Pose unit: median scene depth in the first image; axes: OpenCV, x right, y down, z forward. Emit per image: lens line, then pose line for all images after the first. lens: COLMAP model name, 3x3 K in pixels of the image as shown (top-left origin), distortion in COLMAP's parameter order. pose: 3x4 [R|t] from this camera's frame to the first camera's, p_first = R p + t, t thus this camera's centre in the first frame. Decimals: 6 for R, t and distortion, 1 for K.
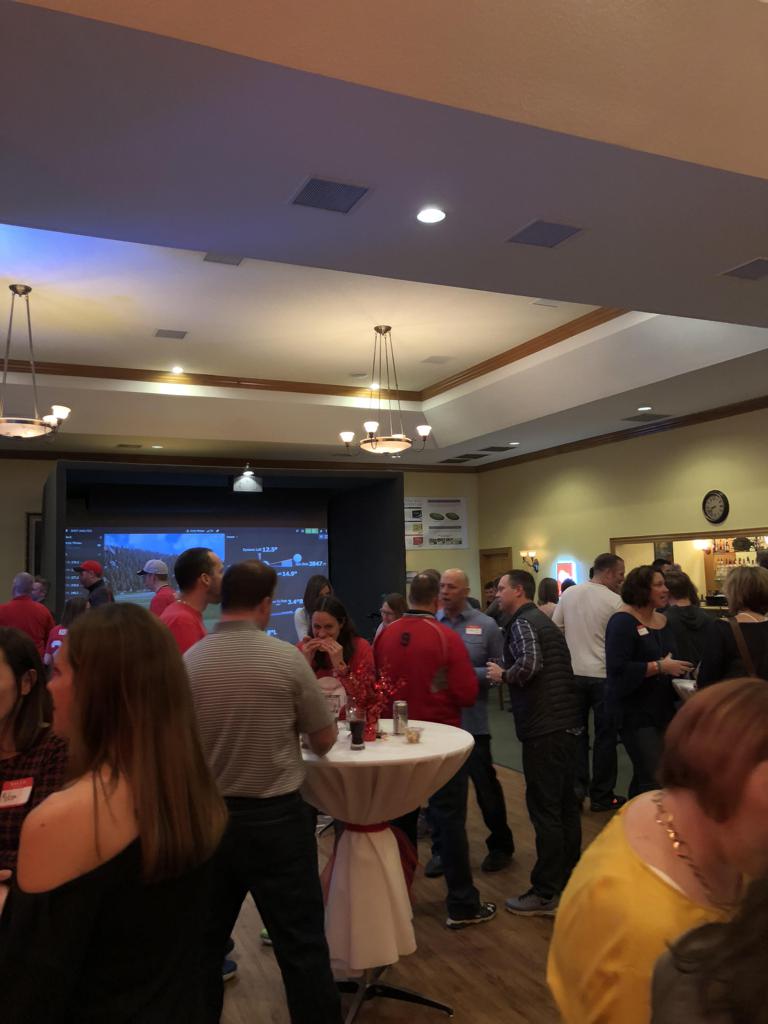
lens RADIAL K [[816.2, 0, 380.8], [0, 816.2, 504.7], [0, 0, 1]] dist [0.035796, -0.045629]
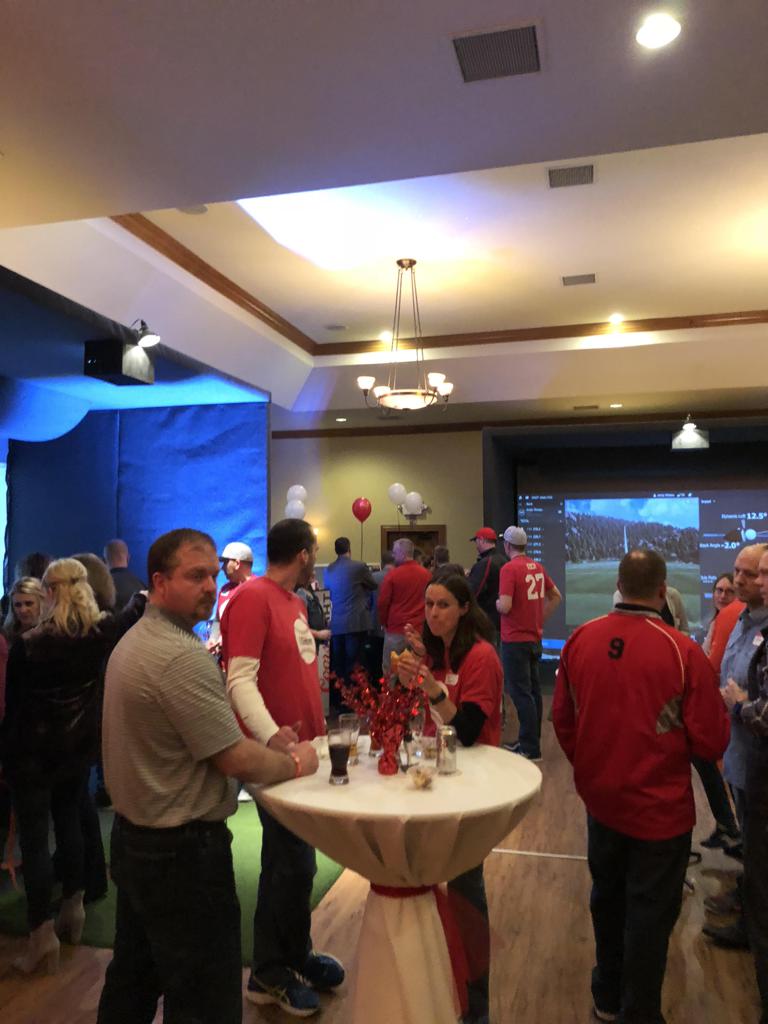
lens RADIAL K [[816.2, 0, 392.2], [0, 816.2, 495.7], [0, 0, 1]] dist [0.035796, -0.045629]
pose [[0.772234, -0.017694, -0.635092, 0.119829], [0.038144, 0.999100, 0.018546, 0.004469], [0.634192, -0.038547, 0.772214, 0.121405]]
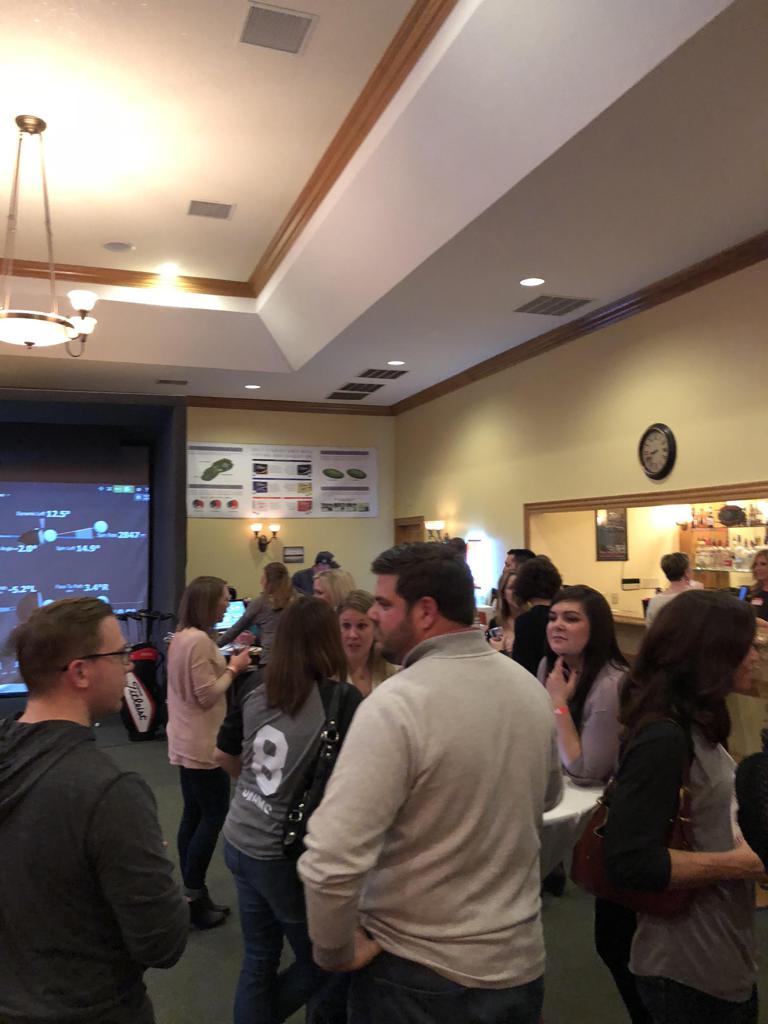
lens RADIAL K [[816.2, 0, 386.9], [0, 816.2, 518.1], [0, 0, 1]] dist [0.035796, -0.045629]
pose [[0.997000, 0.015325, -0.075865, 0.221393], [-0.011205, 0.998454, 0.054437, 0.017721], [0.076582, -0.053423, 0.995631, 0.335659]]
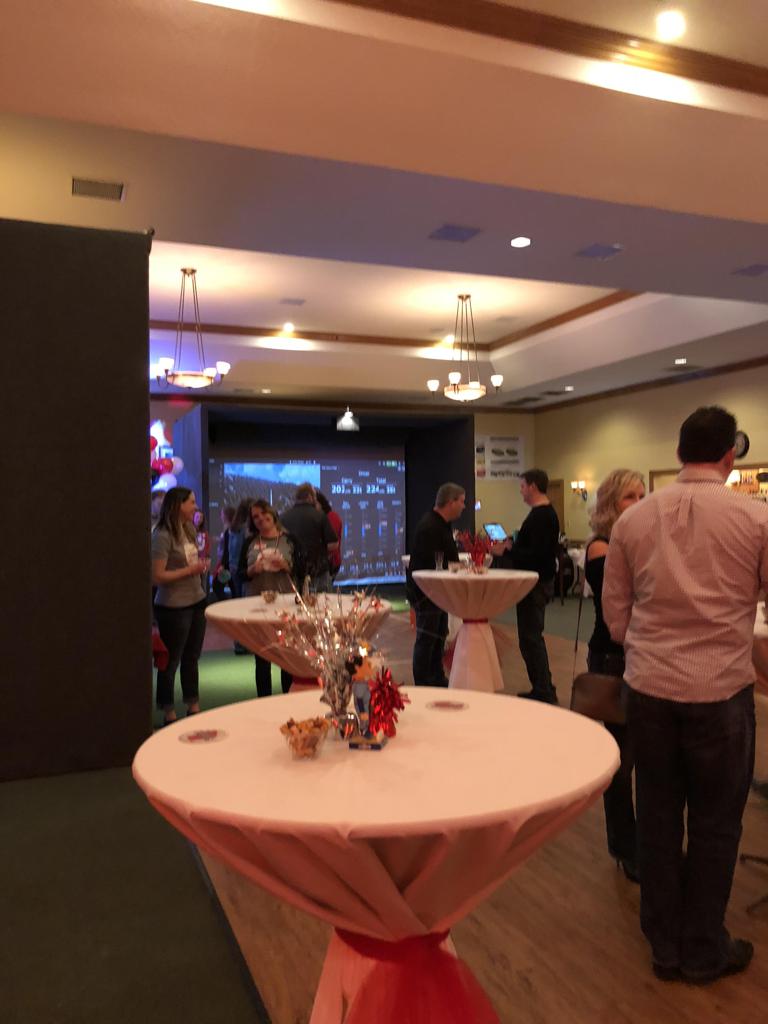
lens RADIAL K [[816.2, 0, 386.3], [0, 816.2, 516.4], [0, 0, 1]] dist [0.035796, -0.045629]
pose [[0.998696, 0.011457, -0.049752, -0.037428], [-0.006954, 0.995940, 0.089753, 0.003083], [0.050578, -0.089290, 0.994721, -0.194017]]
